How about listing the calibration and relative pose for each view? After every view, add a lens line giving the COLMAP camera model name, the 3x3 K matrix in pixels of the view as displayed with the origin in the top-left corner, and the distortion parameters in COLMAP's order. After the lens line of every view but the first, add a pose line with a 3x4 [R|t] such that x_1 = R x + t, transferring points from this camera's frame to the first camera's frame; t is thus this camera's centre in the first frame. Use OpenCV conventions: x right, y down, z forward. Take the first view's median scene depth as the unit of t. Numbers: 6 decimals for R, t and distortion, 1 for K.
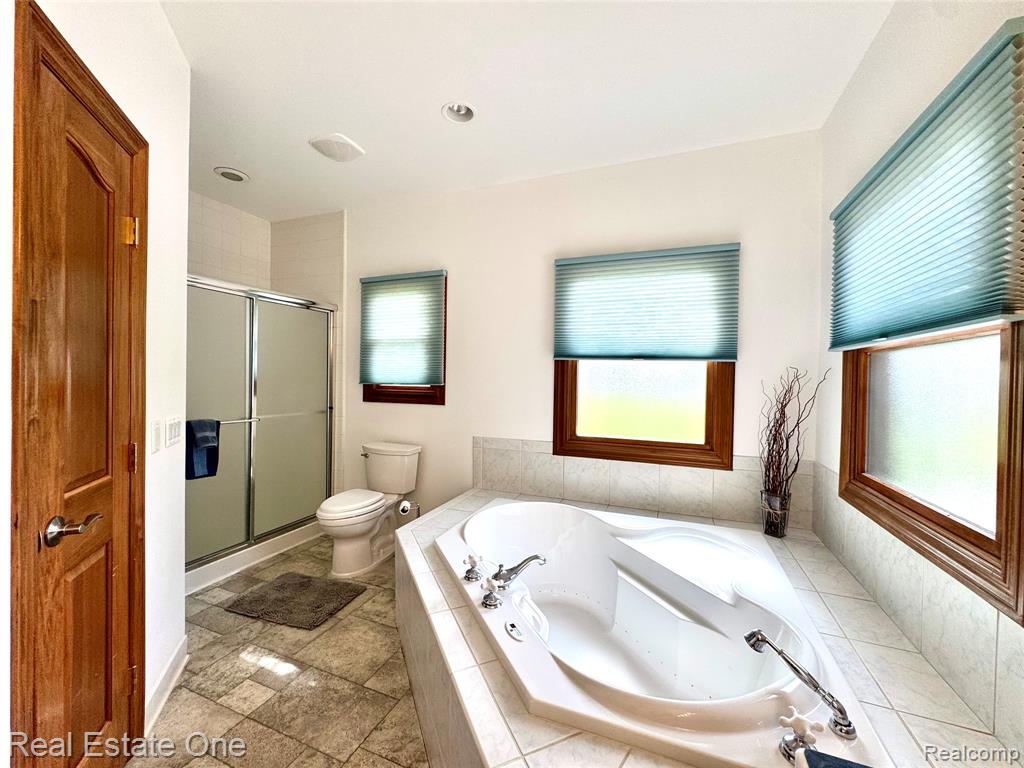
lens RADIAL K [[409.9, 0, 514.5], [0, 409.9, 383.1], [0, 0, 1]] dist [-0.007281, 0.000758]
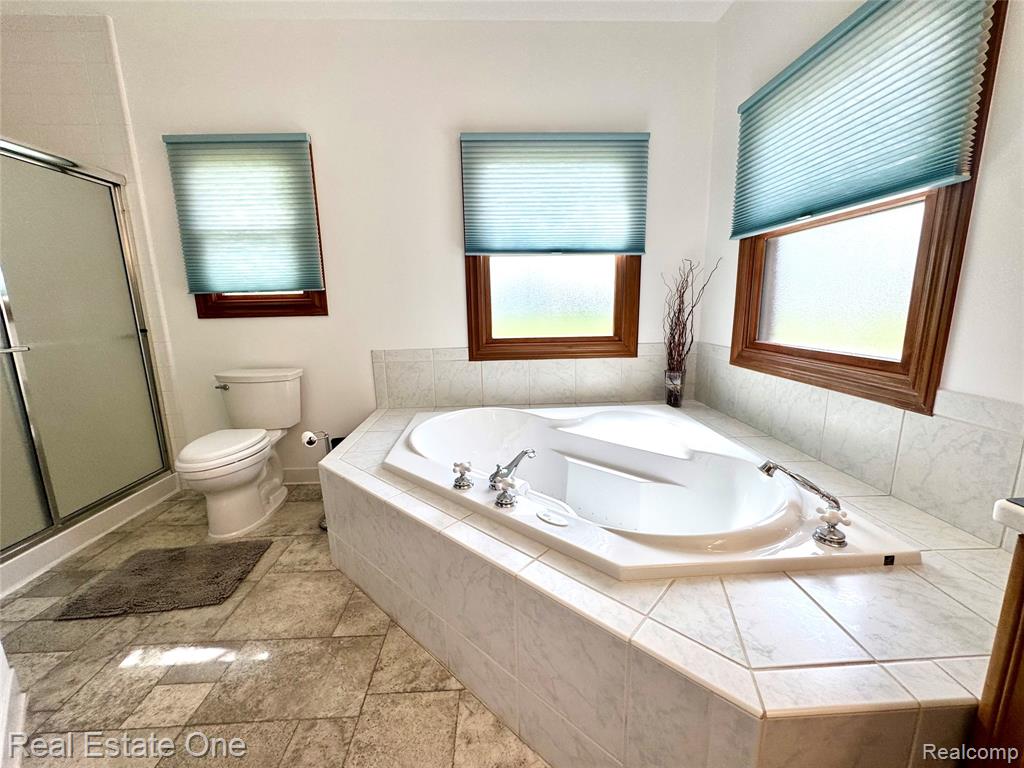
lens RADIAL K [[409.9, 0, 514.0], [0, 409.9, 384.1], [0, 0, 1]] dist [-0.007281, 0.000758]
pose [[0.911199, -0.112017, 0.396445, -0.226577], [0.039324, 0.981579, 0.186965, 0.065746], [-0.410086, -0.154772, 0.898819, 0.127187]]
